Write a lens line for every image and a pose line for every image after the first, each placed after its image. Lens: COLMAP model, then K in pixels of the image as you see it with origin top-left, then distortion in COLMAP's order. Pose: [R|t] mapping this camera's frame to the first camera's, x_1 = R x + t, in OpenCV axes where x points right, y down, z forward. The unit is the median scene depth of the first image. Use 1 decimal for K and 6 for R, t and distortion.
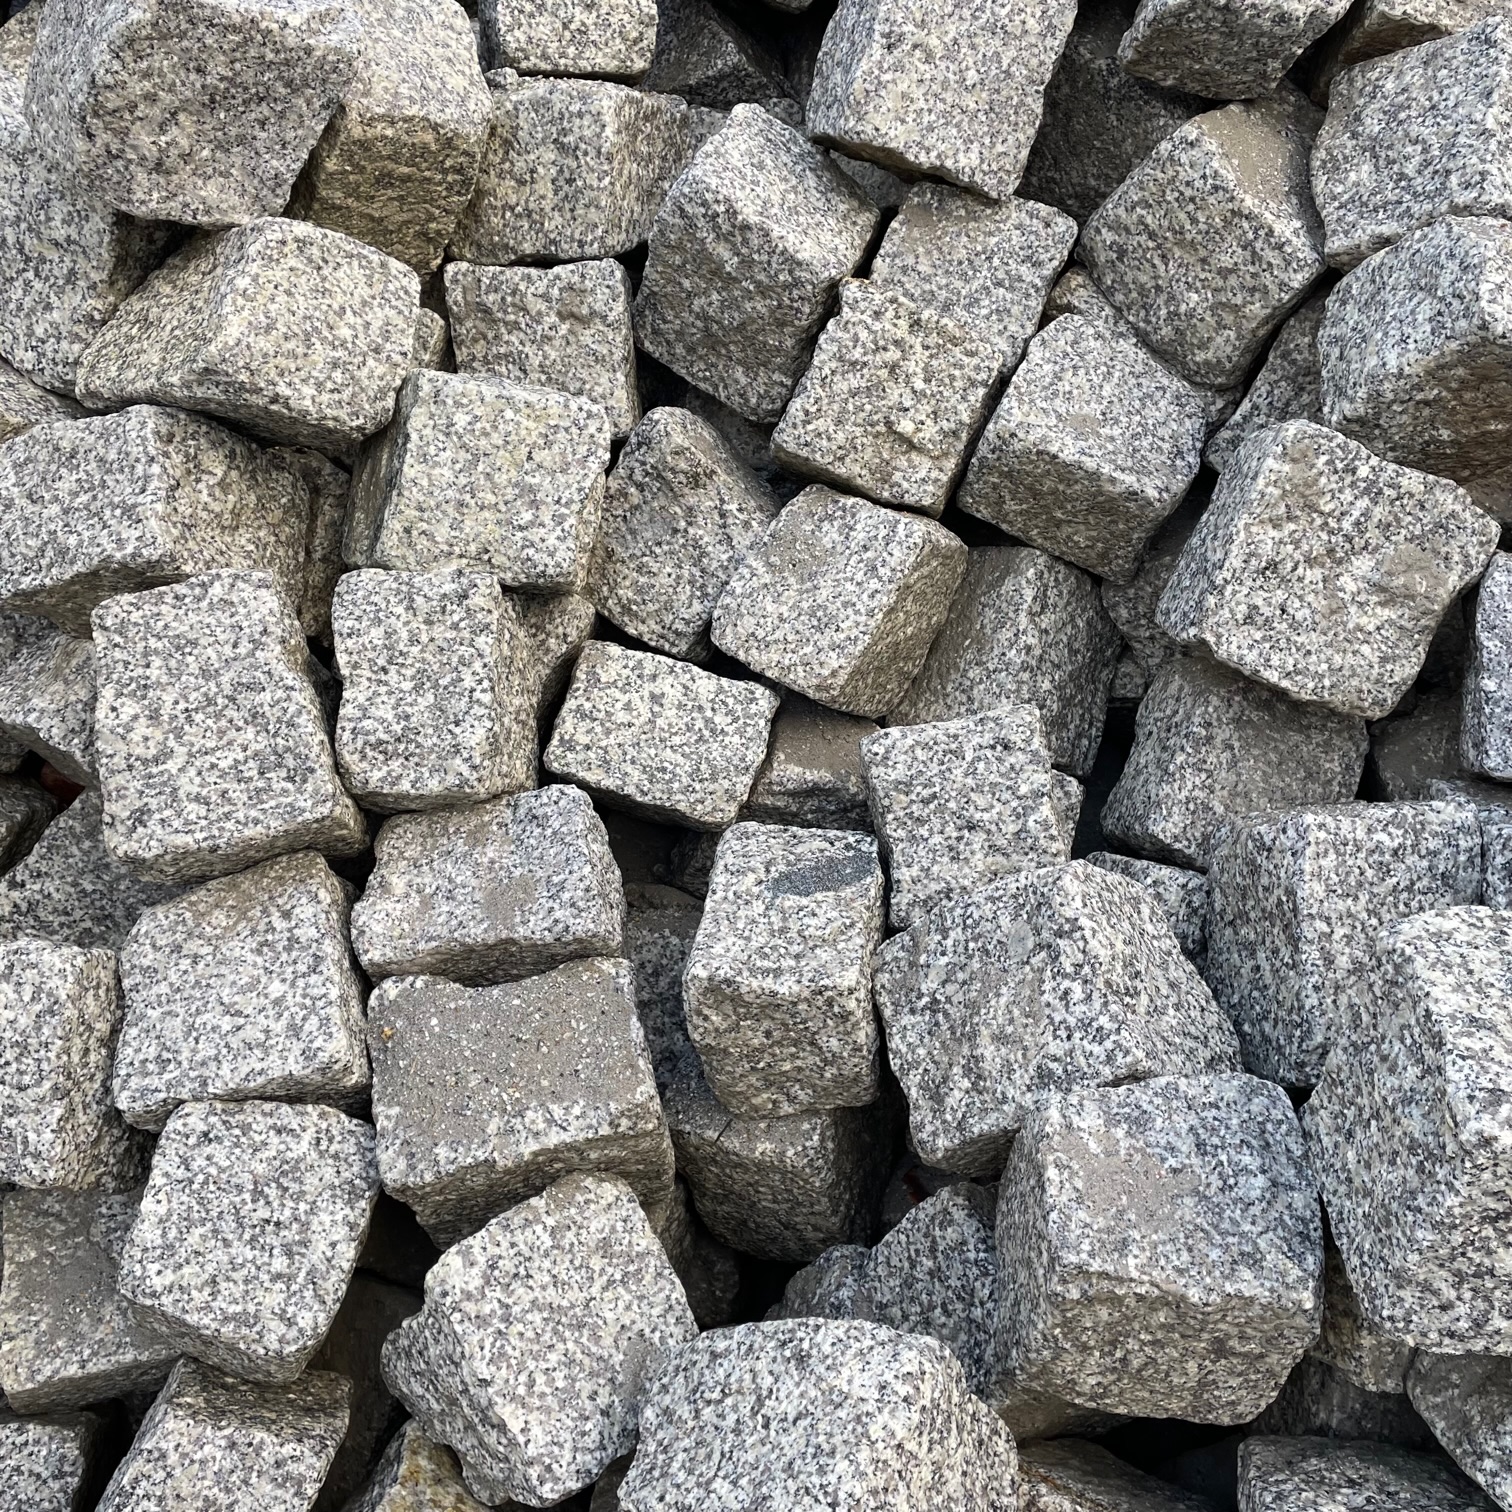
lens RADIAL K [[1512.4, 0, 757.6], [0, 1512.4, 762.1], [0, 0, 1]] dist [0.041879, 0.000000]
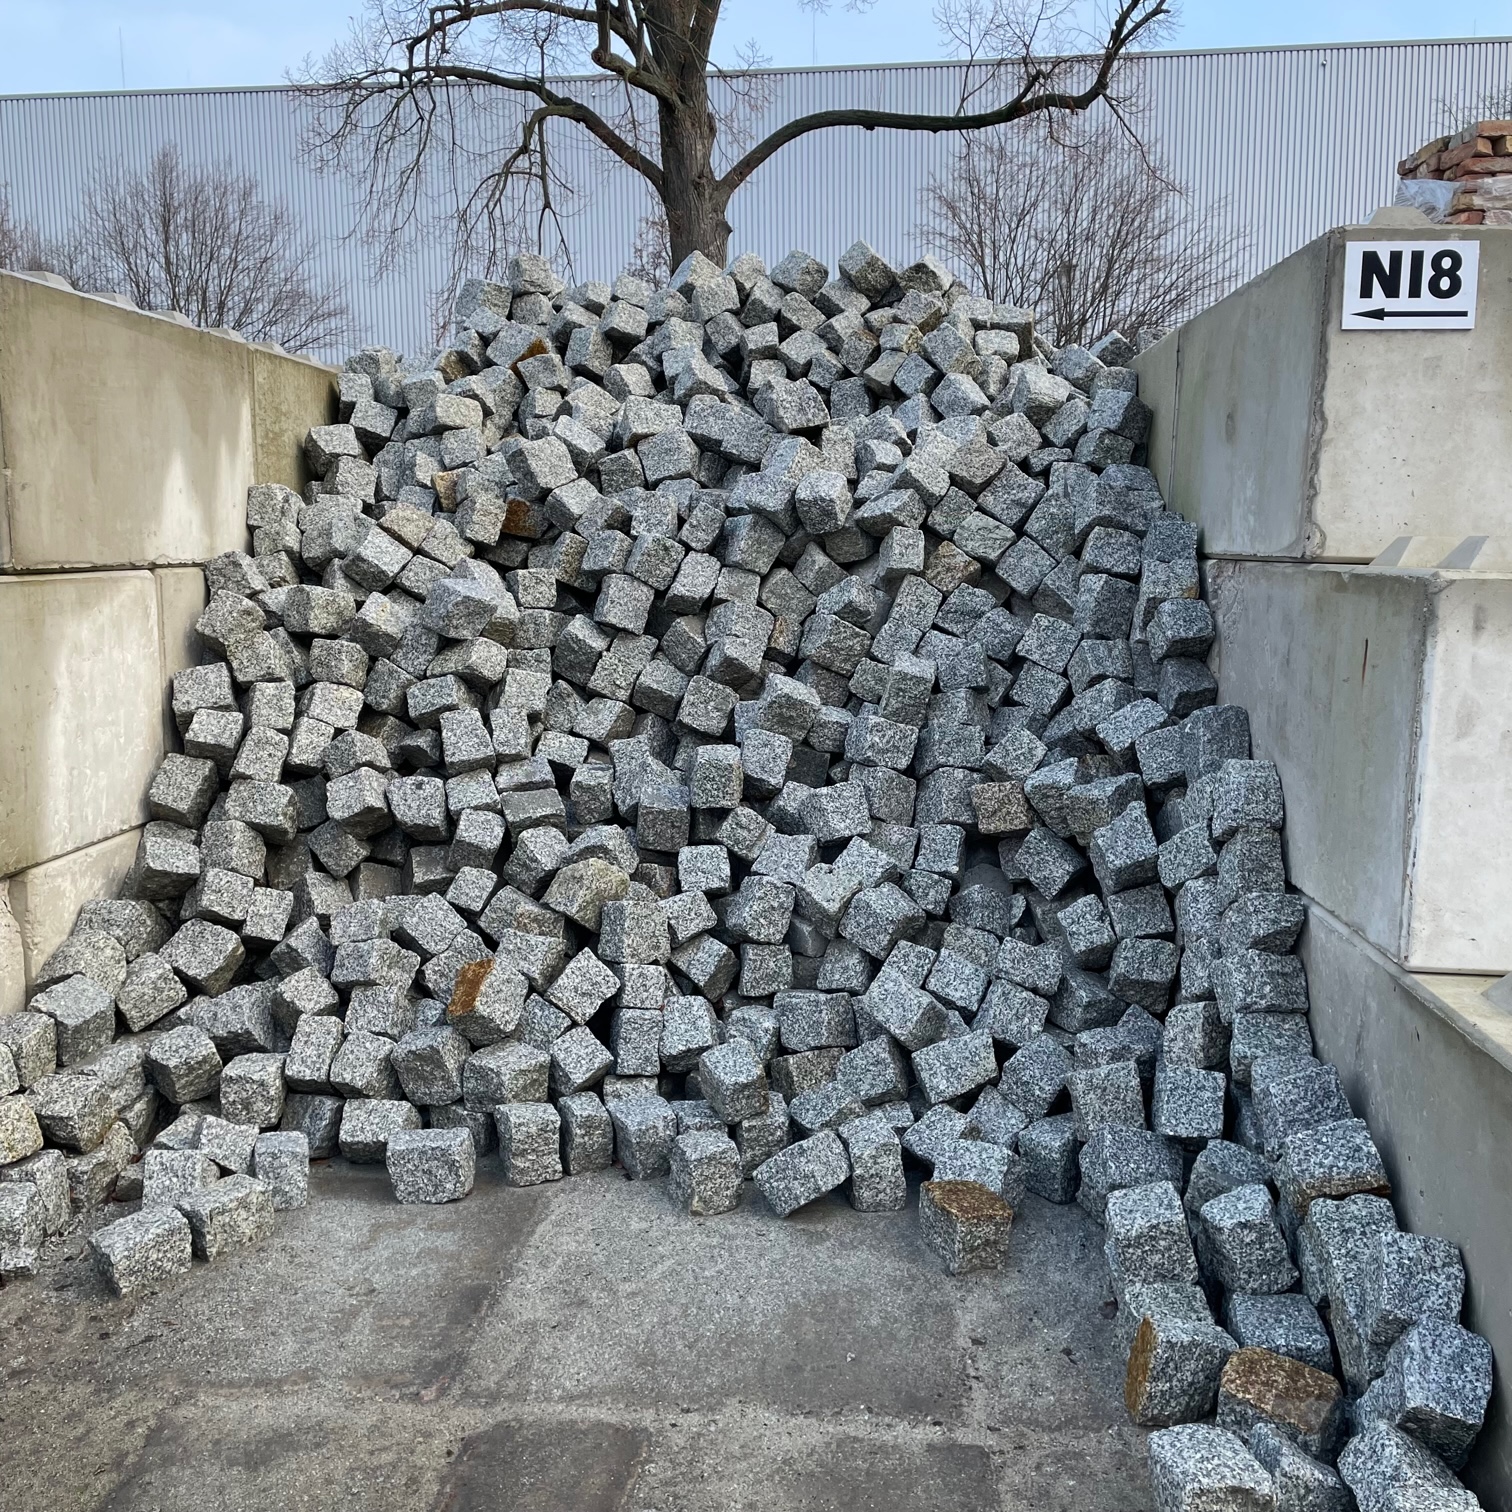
lens RADIAL K [[1512.4, 0, 757.8], [0, 1512.4, 755.1], [0, 0, 1]] dist [0.041879, 0.000000]
pose [[0.991641, -0.013141, 0.128358, -0.065826], [0.052195, 0.950628, -0.305913, 1.373053], [-0.118001, 0.310055, 0.943367, -3.185579]]
